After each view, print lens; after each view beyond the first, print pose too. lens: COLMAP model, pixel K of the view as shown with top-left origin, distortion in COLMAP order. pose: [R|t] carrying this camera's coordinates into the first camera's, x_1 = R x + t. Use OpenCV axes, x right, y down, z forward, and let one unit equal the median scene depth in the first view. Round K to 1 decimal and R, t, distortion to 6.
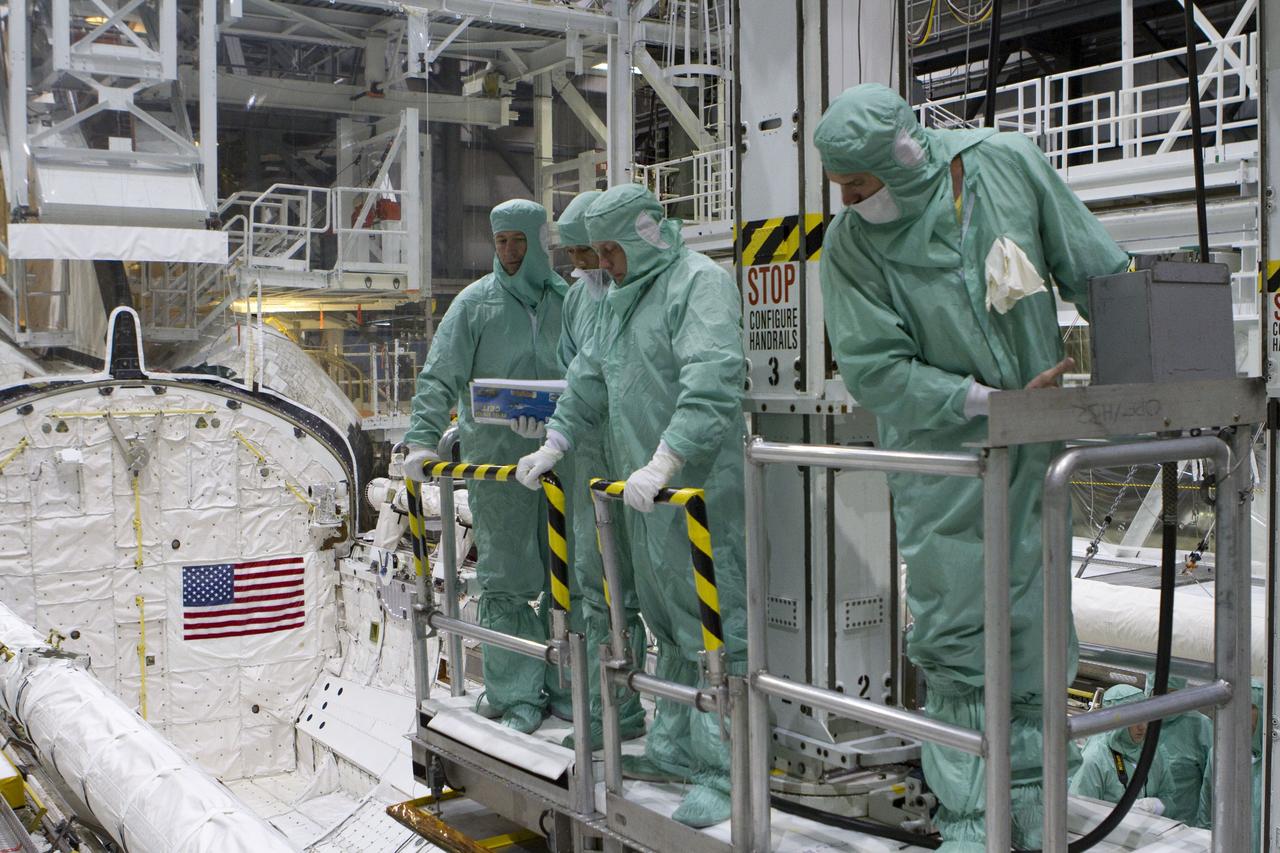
lens RADIAL K [[1419.0, 0, 640.0], [0, 1419.0, 426.5], [0, 0, 1]] dist [-0.121852, 0.119926]
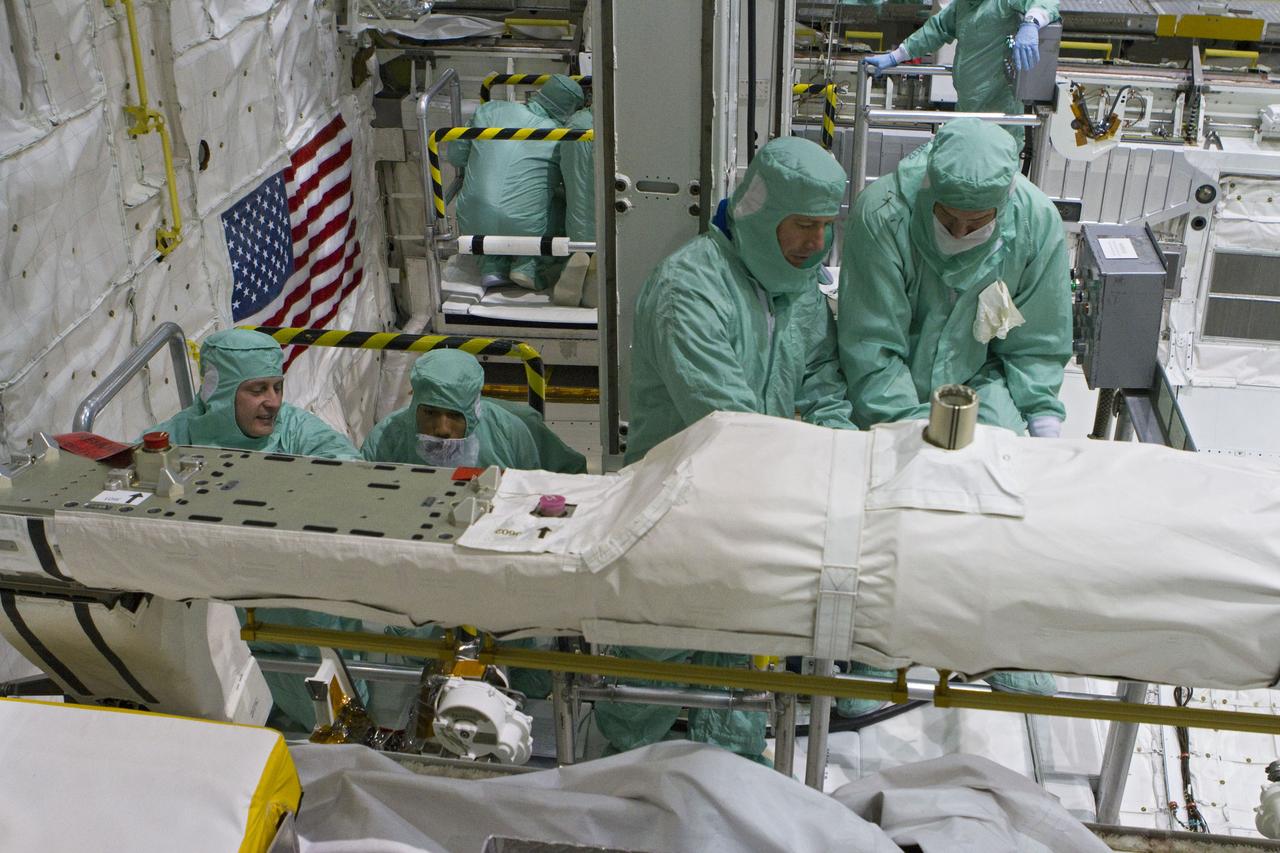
lens RADIAL K [[1451.7, 0, 640.0], [0, 1451.7, 426.5], [0, 0, 1]] dist [-0.079001, 0.000059]
pose [[0.676511, -0.342366, 0.652011, -0.500718], [0.023408, 0.894914, 0.445625, -0.009307], [-0.736060, -0.286208, 0.613433, 0.683140]]
